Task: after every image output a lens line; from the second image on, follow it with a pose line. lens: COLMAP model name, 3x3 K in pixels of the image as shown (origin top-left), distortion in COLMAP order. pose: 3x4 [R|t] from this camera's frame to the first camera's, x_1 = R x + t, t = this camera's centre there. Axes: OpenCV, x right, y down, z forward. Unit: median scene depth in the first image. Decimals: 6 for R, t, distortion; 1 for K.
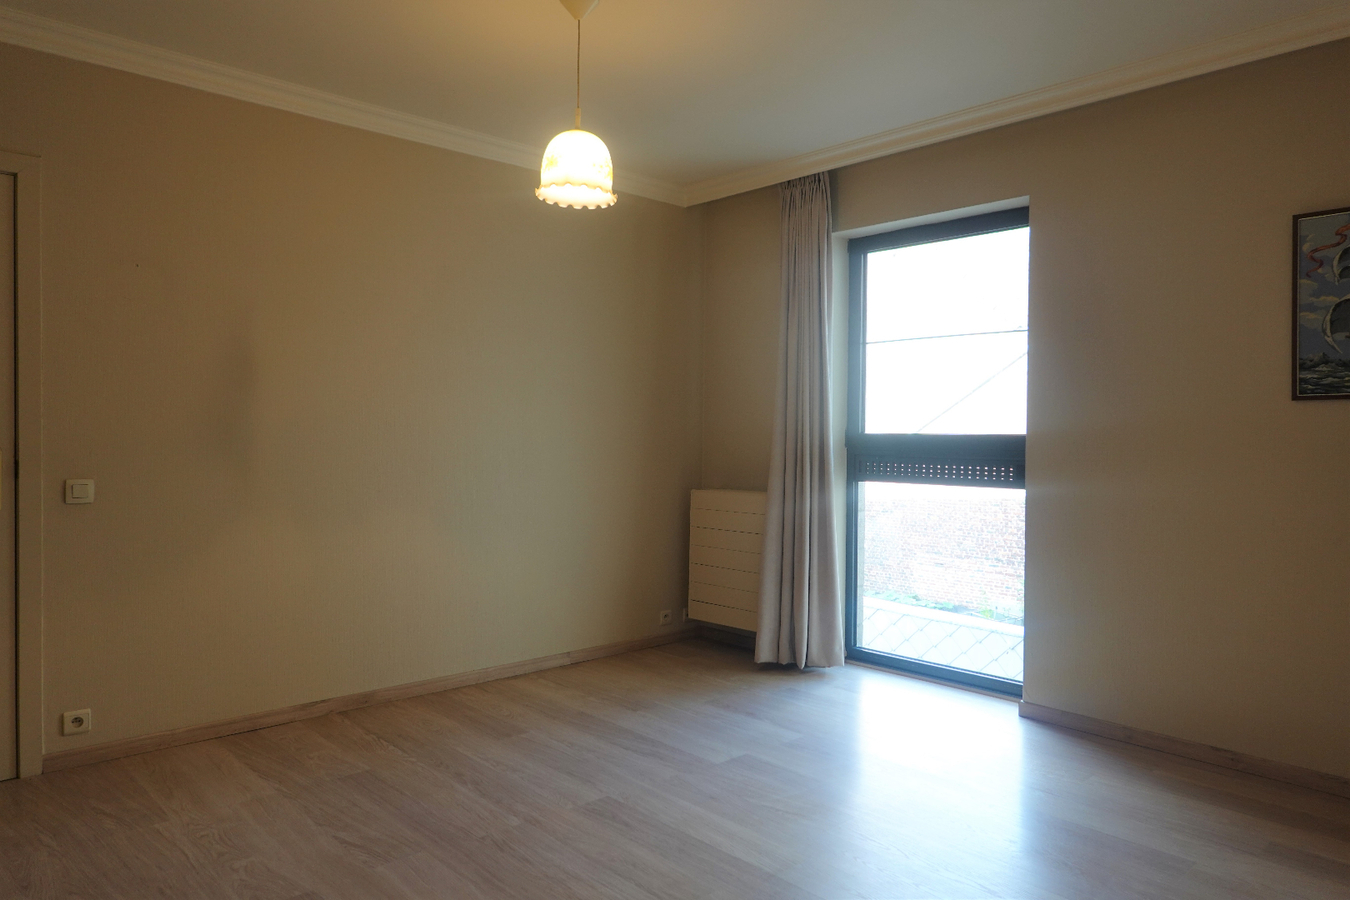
lens RADIAL K [[907.4, 0, 671.4], [0, 907.4, 448.9], [0, 0, 1]] dist [-0.003189, -0.001340]
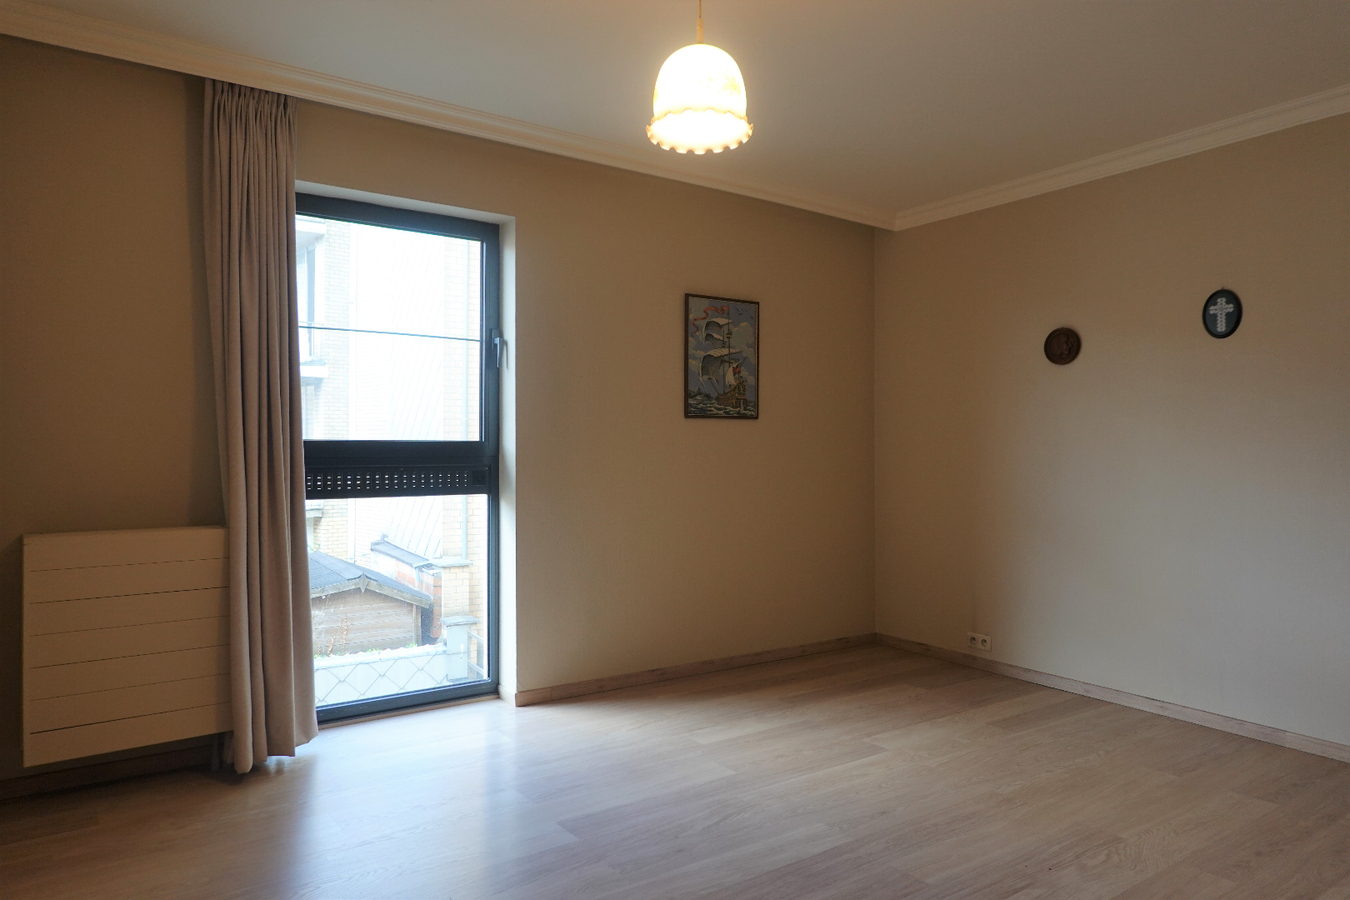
lens RADIAL K [[907.4, 0, 671.4], [0, 907.4, 448.9], [0, 0, 1]] dist [-0.003189, -0.001340]
pose [[0.110151, -0.010982, 0.993854, -0.799956], [0.014762, 0.999847, 0.009412, -0.017327], [-0.993805, 0.013635, 0.110296, 0.866953]]
